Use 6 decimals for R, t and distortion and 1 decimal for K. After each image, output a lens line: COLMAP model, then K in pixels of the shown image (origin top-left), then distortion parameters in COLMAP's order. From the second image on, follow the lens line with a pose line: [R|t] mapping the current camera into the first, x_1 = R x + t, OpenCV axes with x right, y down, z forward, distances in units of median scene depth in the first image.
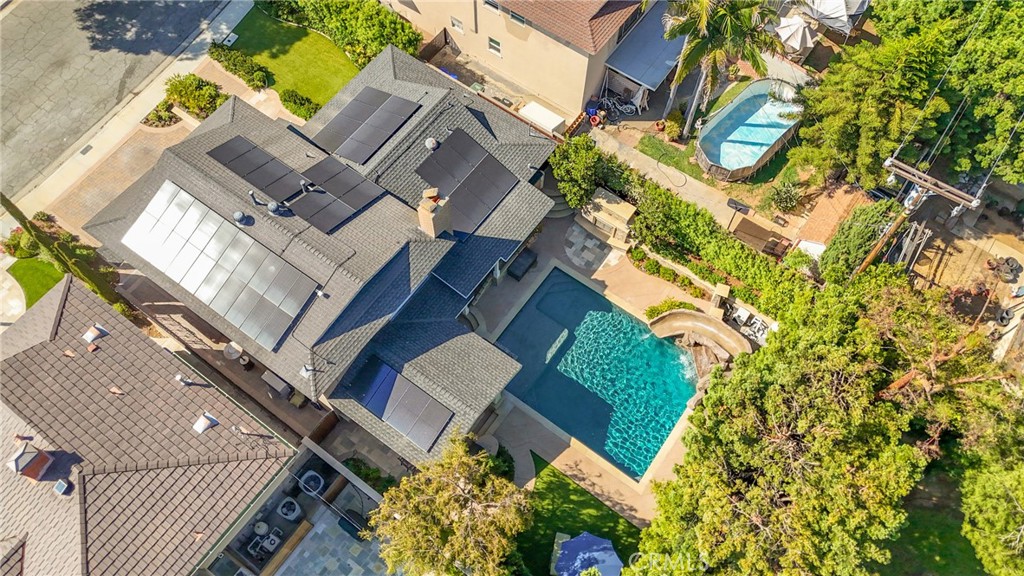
lens RADIAL K [[757.1, 0, 513.5], [0, 757.1, 285.9], [0, 0, 1]] dist [0.052053, -0.035975]
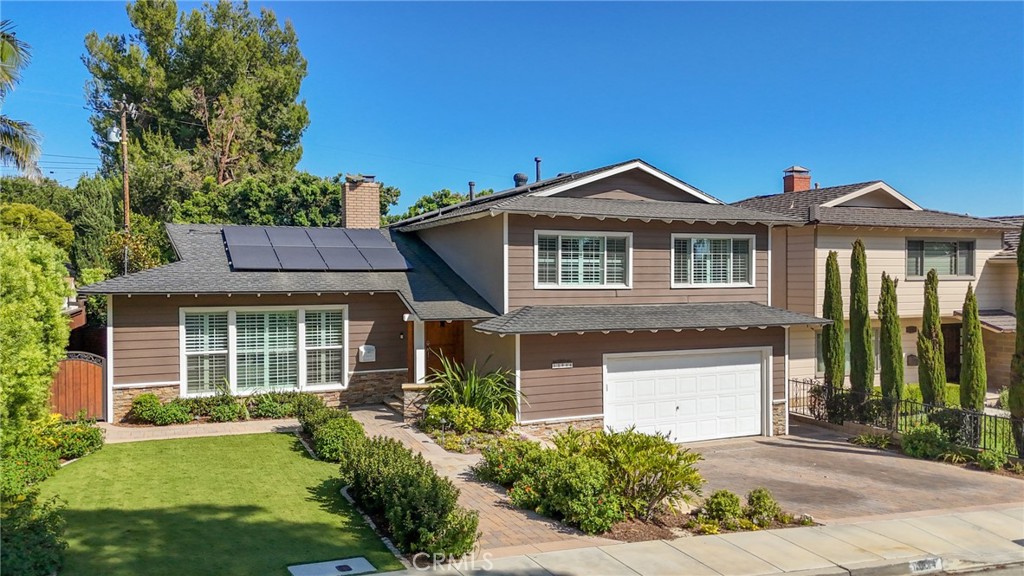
lens RADIAL K [[757.1, 0, 513.5], [0, 757.1, 285.9], [0, 0, 1]] dist [0.052053, -0.035975]
pose [[-0.868681, -0.010047, 0.495270, -0.586129], [0.443225, 0.430751, 0.786133, -0.560353], [-0.221236, 0.902415, -0.369732, 1.172549]]
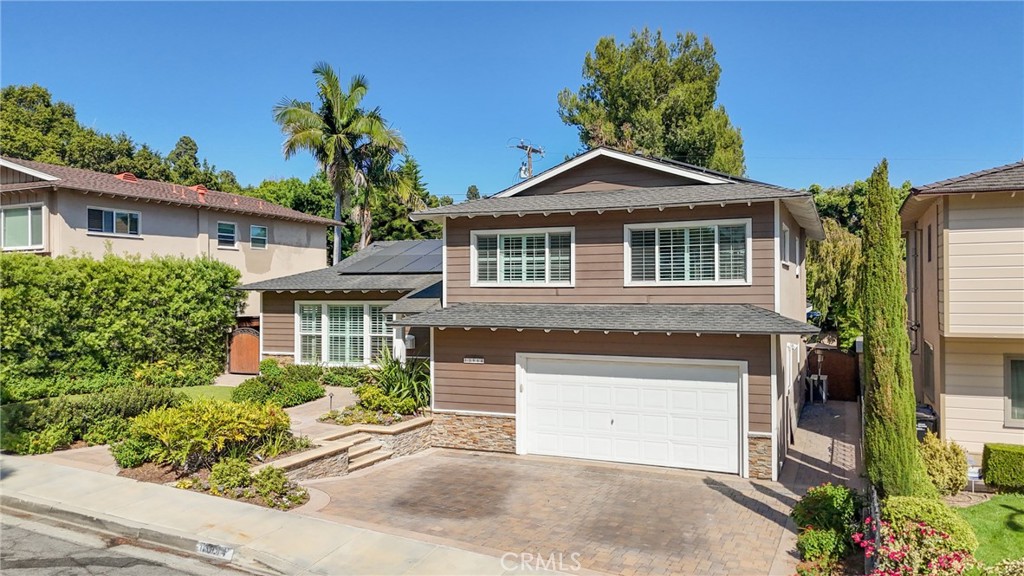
lens RADIAL K [[757.1, 0, 513.5], [0, 757.1, 285.9], [0, 0, 1]] dist [0.052053, -0.035975]
pose [[-0.209843, 0.001964, 0.977733, -0.853702], [0.878344, 0.439667, 0.187629, -0.252746], [-0.429508, 0.898159, -0.093986, 1.031515]]
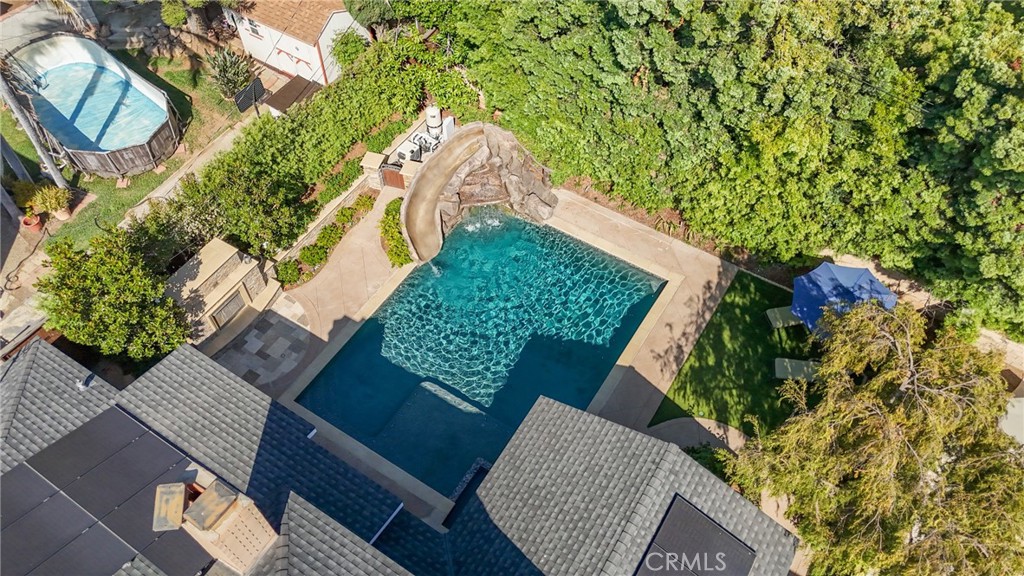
lens RADIAL K [[757.1, 0, 513.5], [0, 757.1, 285.9], [0, 0, 1]] dist [0.052053, -0.035975]
pose [[-0.064351, -0.806776, 0.587342, -0.209839], [0.891665, 0.217798, 0.396861, -0.122178], [-0.448099, 0.549250, 0.705359, 0.526394]]
